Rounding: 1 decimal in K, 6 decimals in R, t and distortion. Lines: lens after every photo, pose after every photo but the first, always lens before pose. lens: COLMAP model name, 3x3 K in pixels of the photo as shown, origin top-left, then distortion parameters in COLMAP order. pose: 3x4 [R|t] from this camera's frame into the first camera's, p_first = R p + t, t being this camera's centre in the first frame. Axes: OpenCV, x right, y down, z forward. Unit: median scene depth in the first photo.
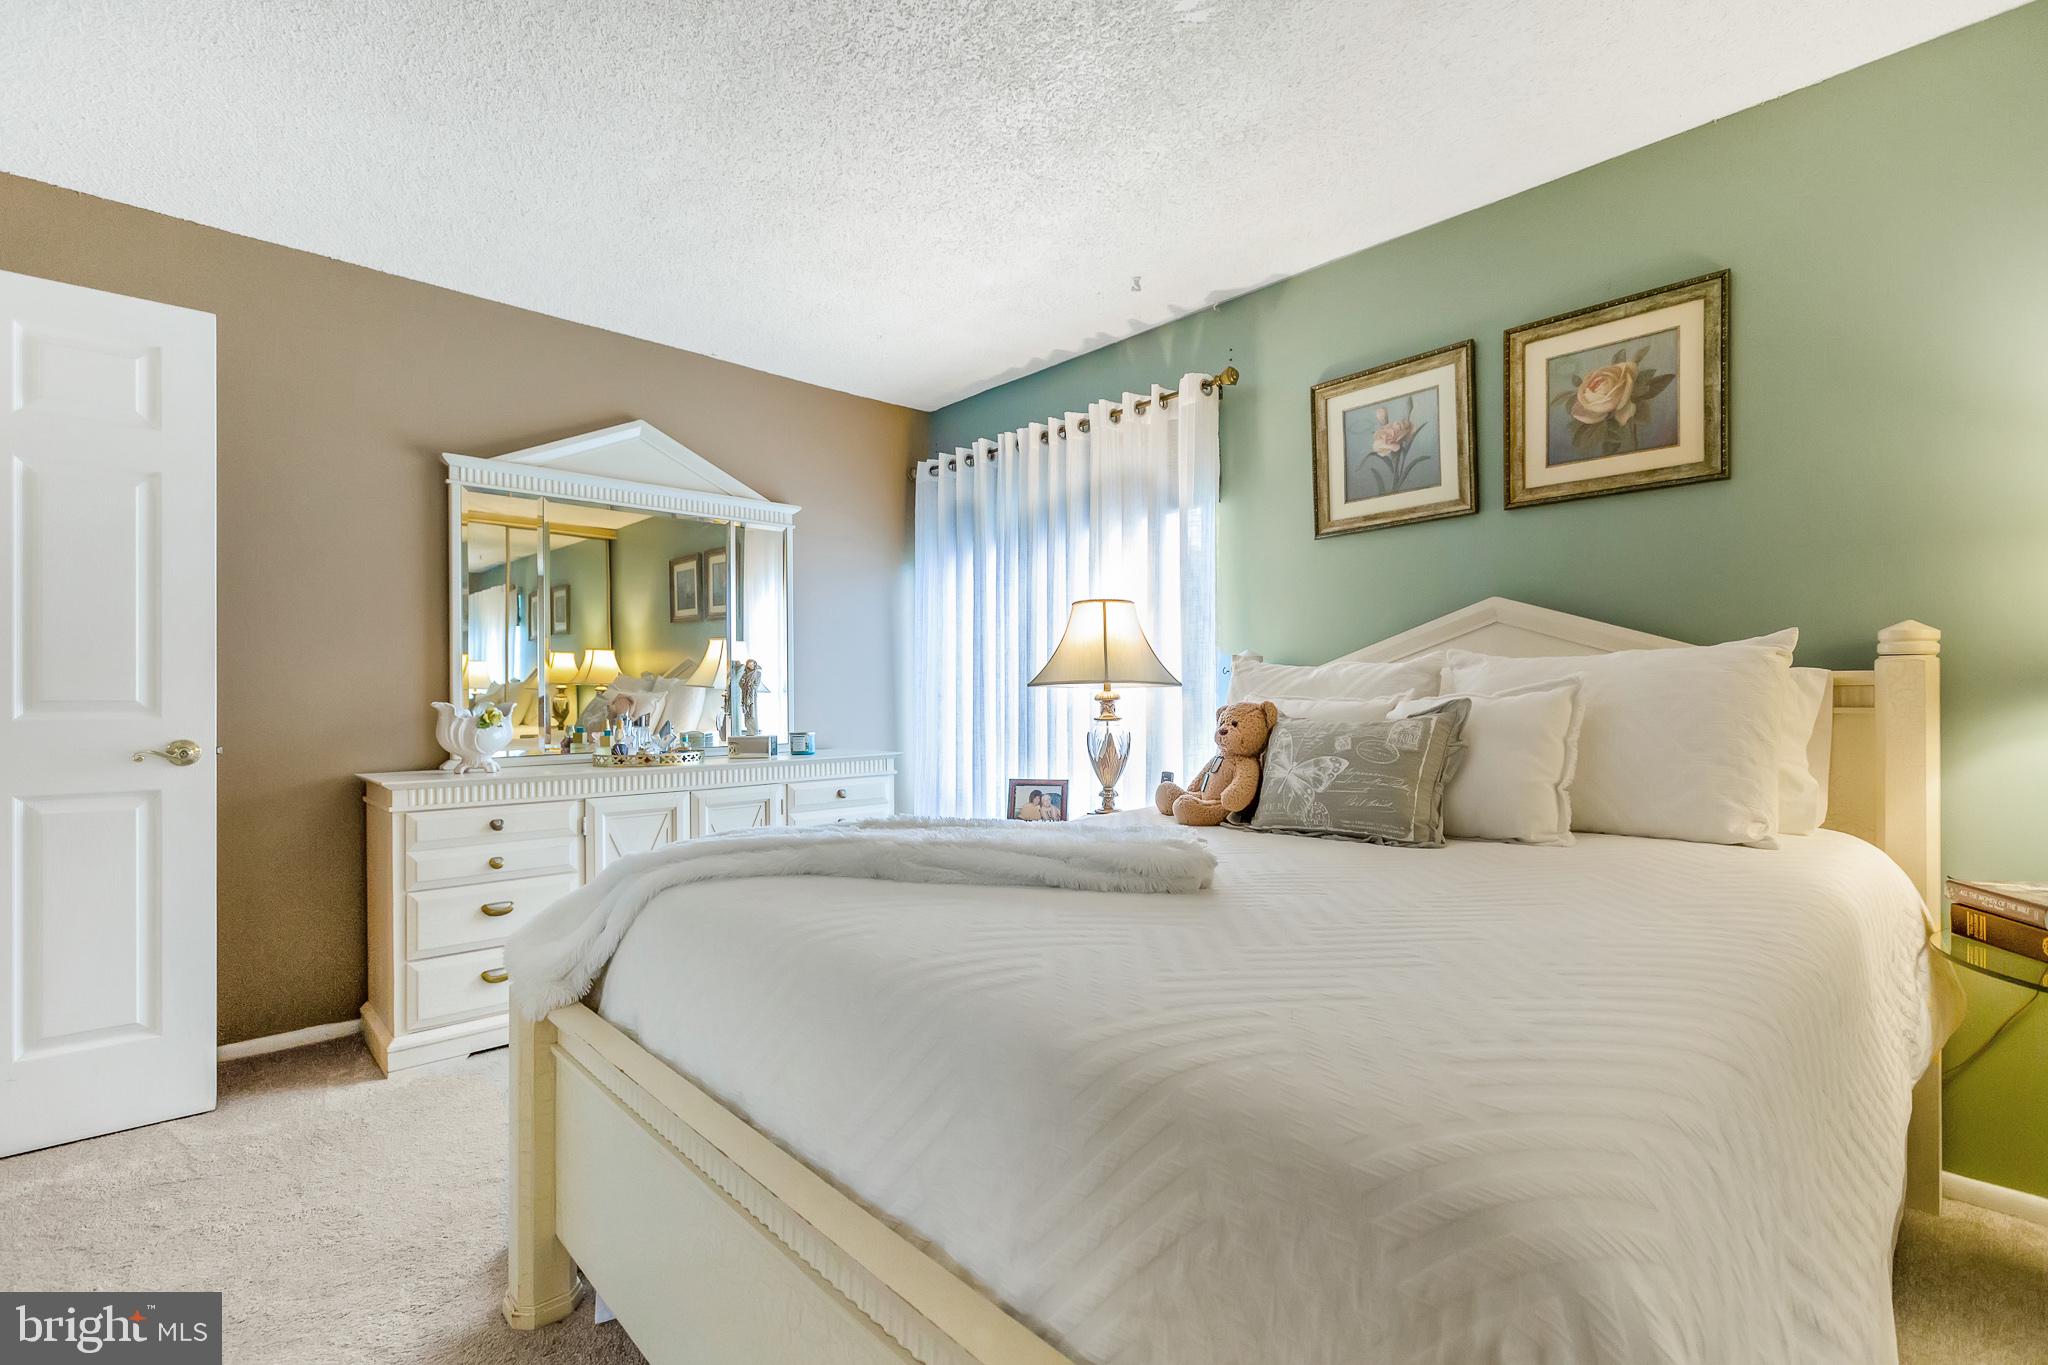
lens RADIAL K [[910.6, 0, 1015.4], [0, 910.6, 695.9], [0, 0, 1]] dist [0.000405, -0.001044]
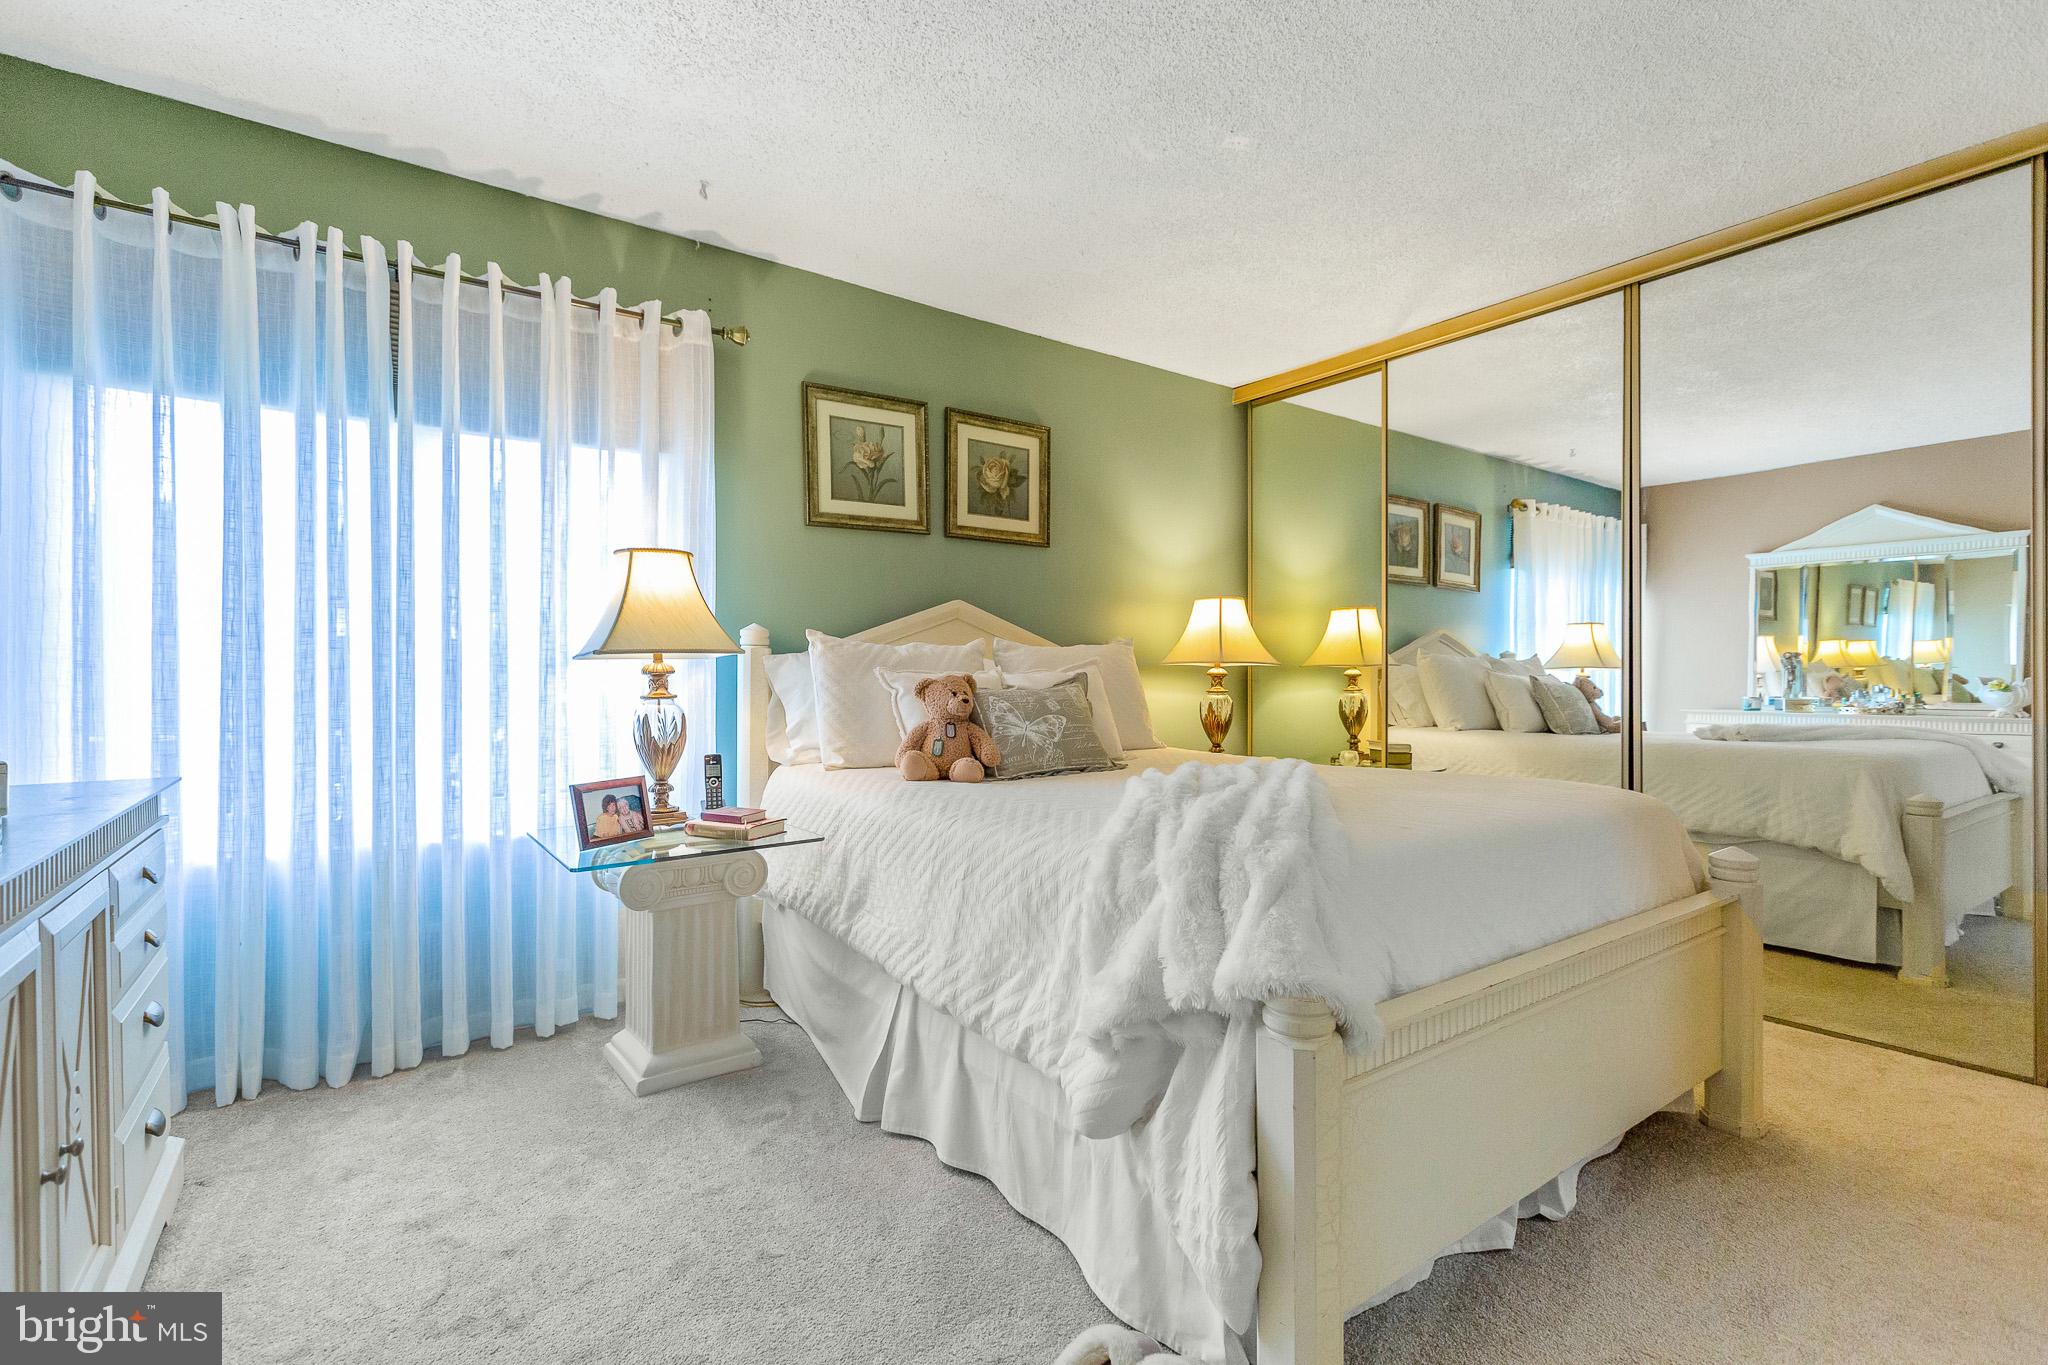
lens RADIAL K [[910.6, 0, 1016.2], [0, 910.6, 686.5], [0, 0, 1]] dist [0.000405, -0.001044]
pose [[0.144008, -0.005243, 0.989563, -0.764955], [-0.000779, 0.999985, 0.005411, 0.013092], [-0.989576, -0.001550, 0.144001, 0.659234]]
